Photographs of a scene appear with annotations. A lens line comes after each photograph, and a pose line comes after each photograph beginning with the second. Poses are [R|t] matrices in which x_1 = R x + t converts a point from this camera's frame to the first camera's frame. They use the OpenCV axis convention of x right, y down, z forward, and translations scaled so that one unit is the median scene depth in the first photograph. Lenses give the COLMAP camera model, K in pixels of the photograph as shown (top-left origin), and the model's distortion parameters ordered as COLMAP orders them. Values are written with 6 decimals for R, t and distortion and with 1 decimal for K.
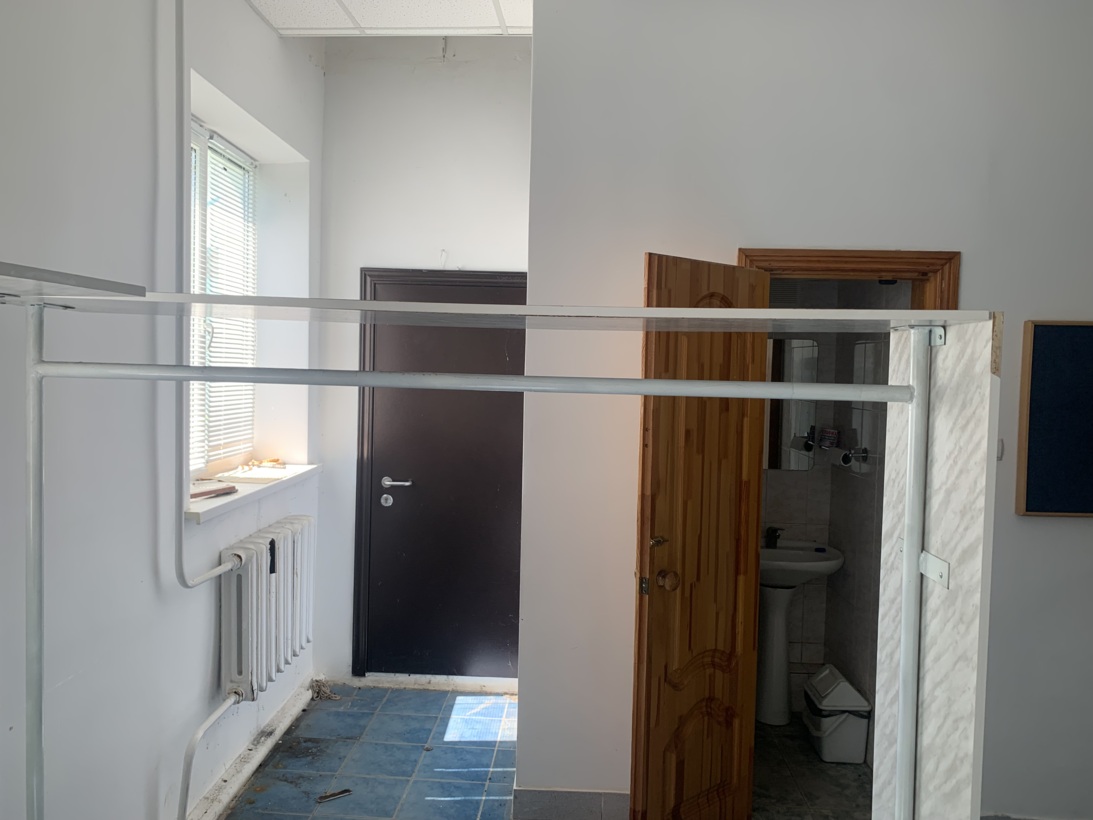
lens RADIAL K [[852.3, 0, 543.1], [0, 852.3, 407.6], [0, 0, 1]] dist [0.057665, -0.048621]
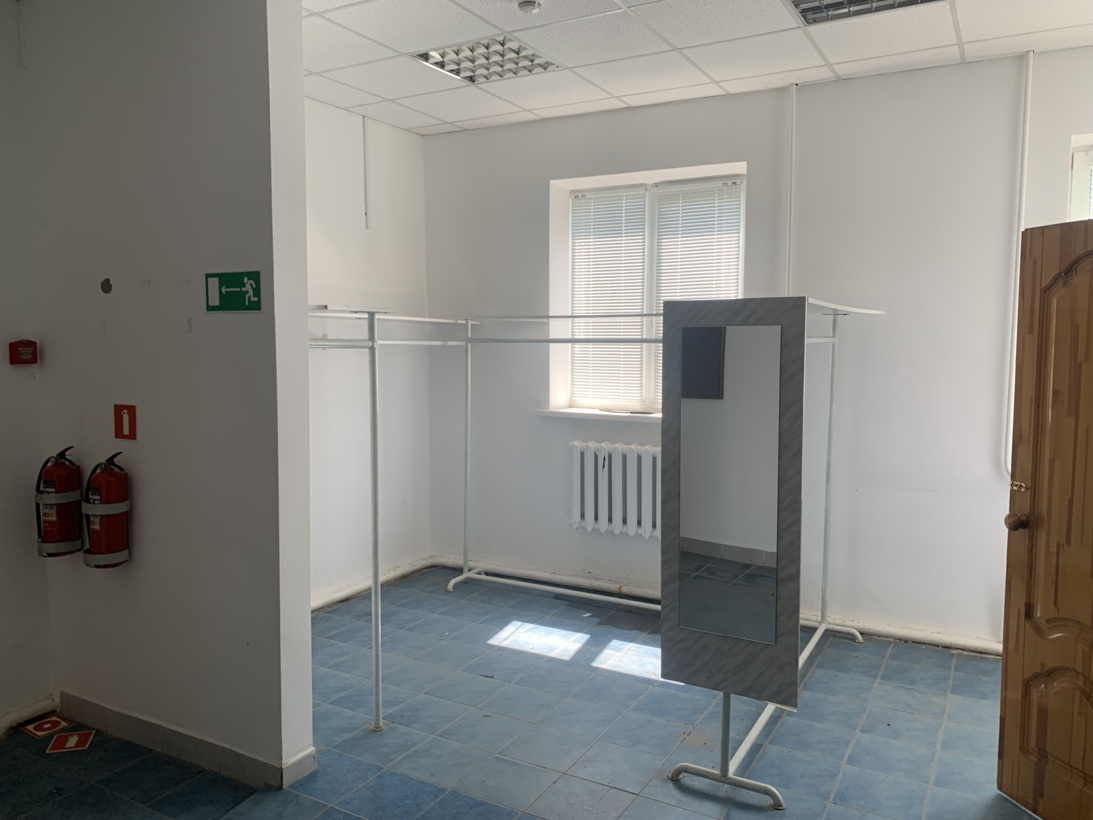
lens RADIAL K [[852.3, 0, 537.4], [0, 852.3, 408.1], [0, 0, 1]] dist [0.057665, -0.048621]
pose [[-0.464426, 0.046855, -0.884371, 2.362803], [-0.060653, 0.994572, 0.084546, -0.003388], [0.883532, 0.092906, -0.459063, 1.588731]]
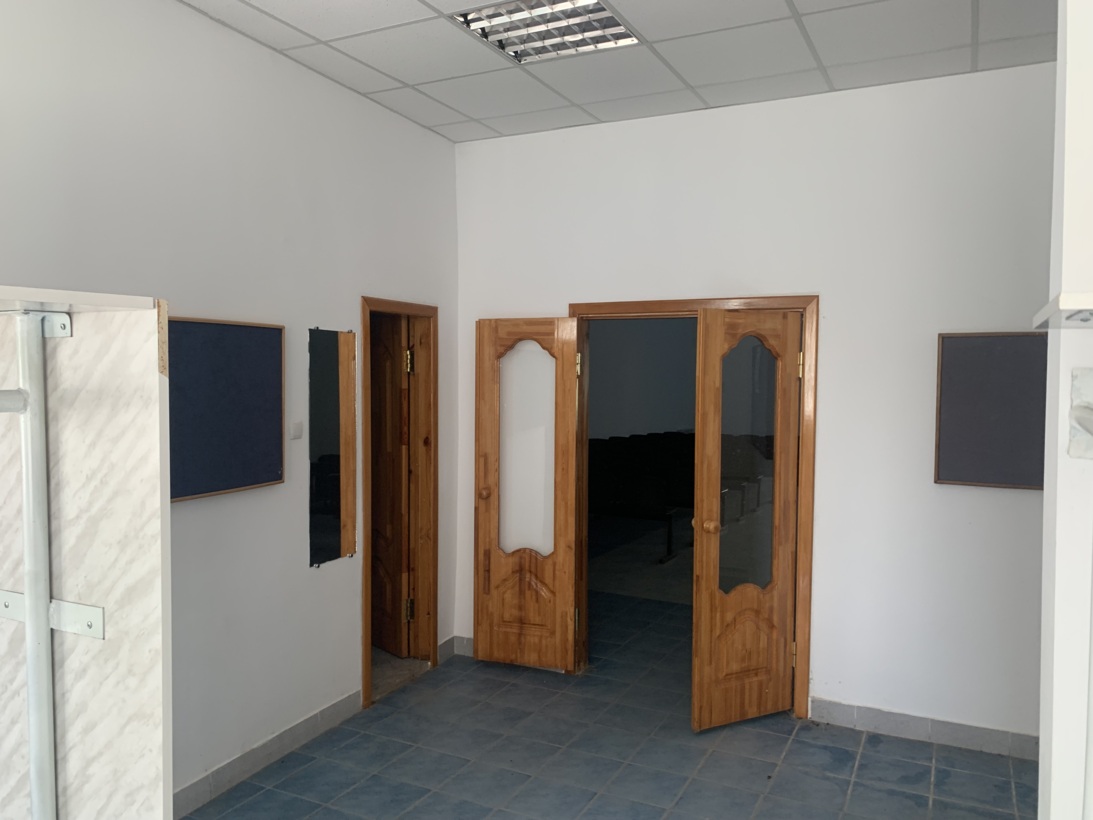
lens RADIAL K [[852.3, 0, 542.4], [0, 852.3, 418.9], [0, 0, 1]] dist [0.057665, -0.048621]
pose [[0.414916, -0.075452, 0.906726, -0.076813], [0.050858, 0.996921, 0.059685, -0.022898], [-0.908437, 0.021350, 0.417476, 0.275400]]
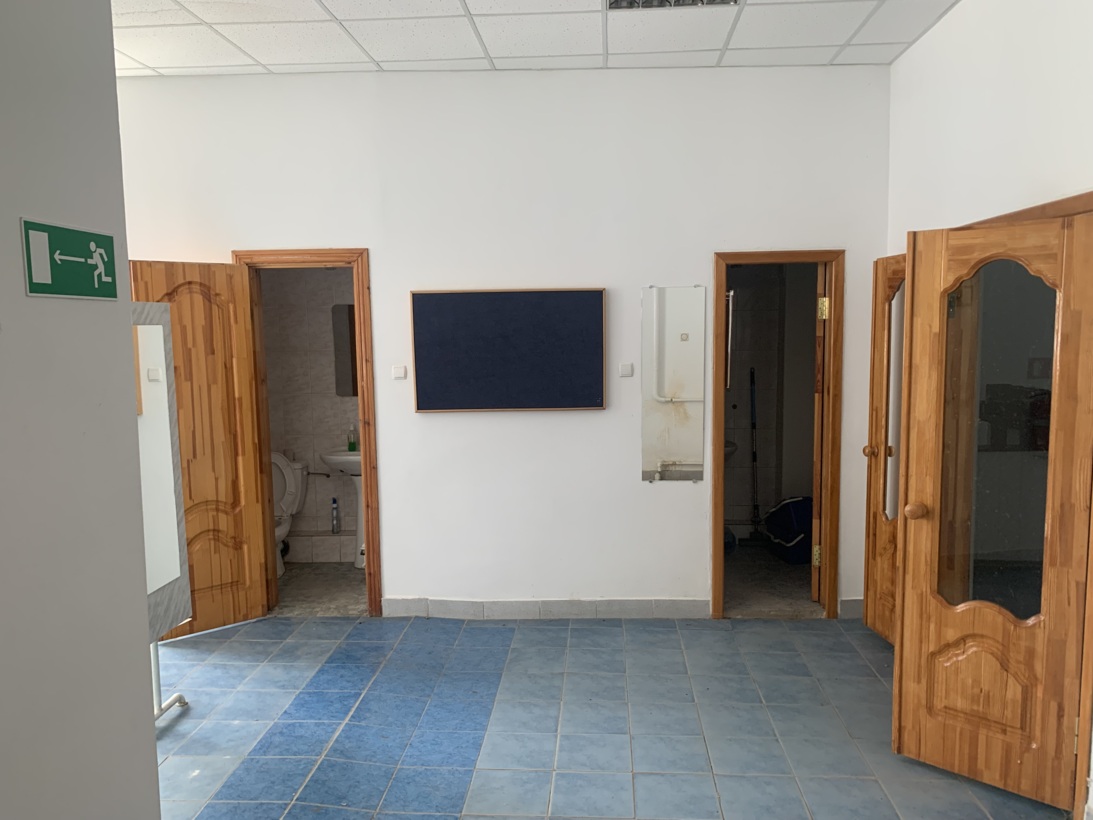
lens RADIAL K [[852.3, 0, 548.0], [0, 852.3, 416.0], [0, 0, 1]] dist [0.057665, -0.048621]
pose [[0.998872, -0.039591, -0.026235, 1.590603], [0.040933, 0.997769, 0.052741, 0.109500], [0.024088, -0.053755, 0.998264, -1.103993]]
